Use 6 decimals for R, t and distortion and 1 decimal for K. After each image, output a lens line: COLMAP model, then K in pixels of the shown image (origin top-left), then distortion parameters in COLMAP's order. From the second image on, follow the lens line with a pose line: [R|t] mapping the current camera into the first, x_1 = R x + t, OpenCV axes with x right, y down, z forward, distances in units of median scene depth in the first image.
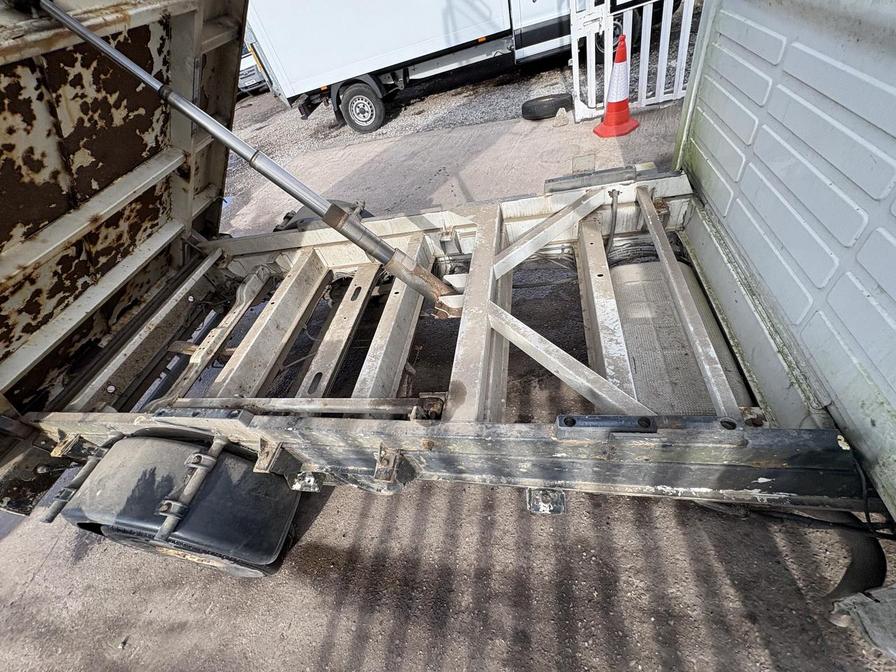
lens RADIAL K [[357.3, 0, 446.2], [0, 357.3, 339.6], [0, 0, 1]] dist [0.000679, 0.000603]
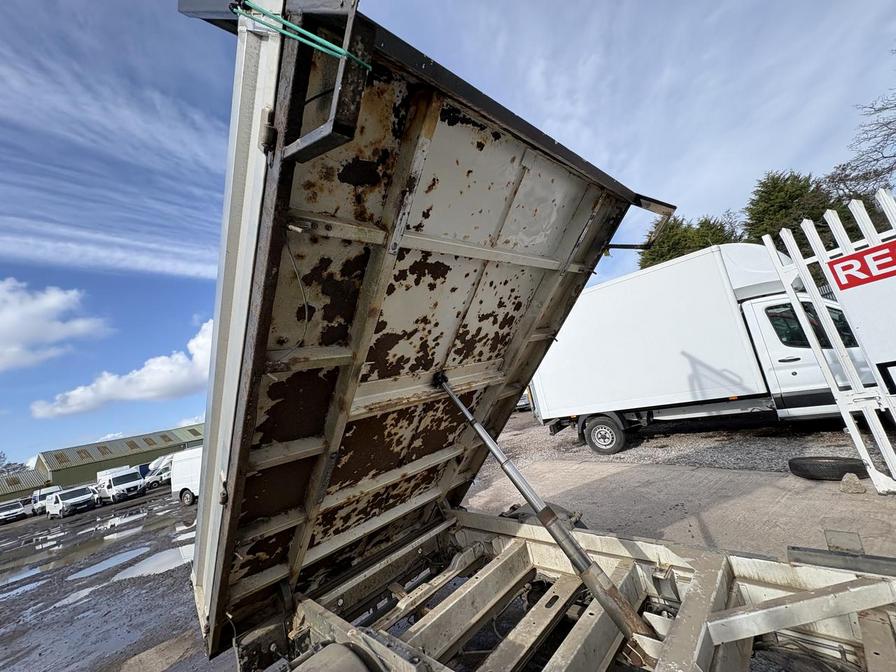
lens RADIAL K [[357.3, 0, 453.7], [0, 357.3, 336.2], [0, 0, 1]] dist [0.000679, 0.000603]
pose [[0.819372, -0.002091, -0.573258, 0.090458], [-0.417367, 0.683337, -0.599046, 0.072991], [0.392981, 0.730100, 0.559034, -0.189694]]
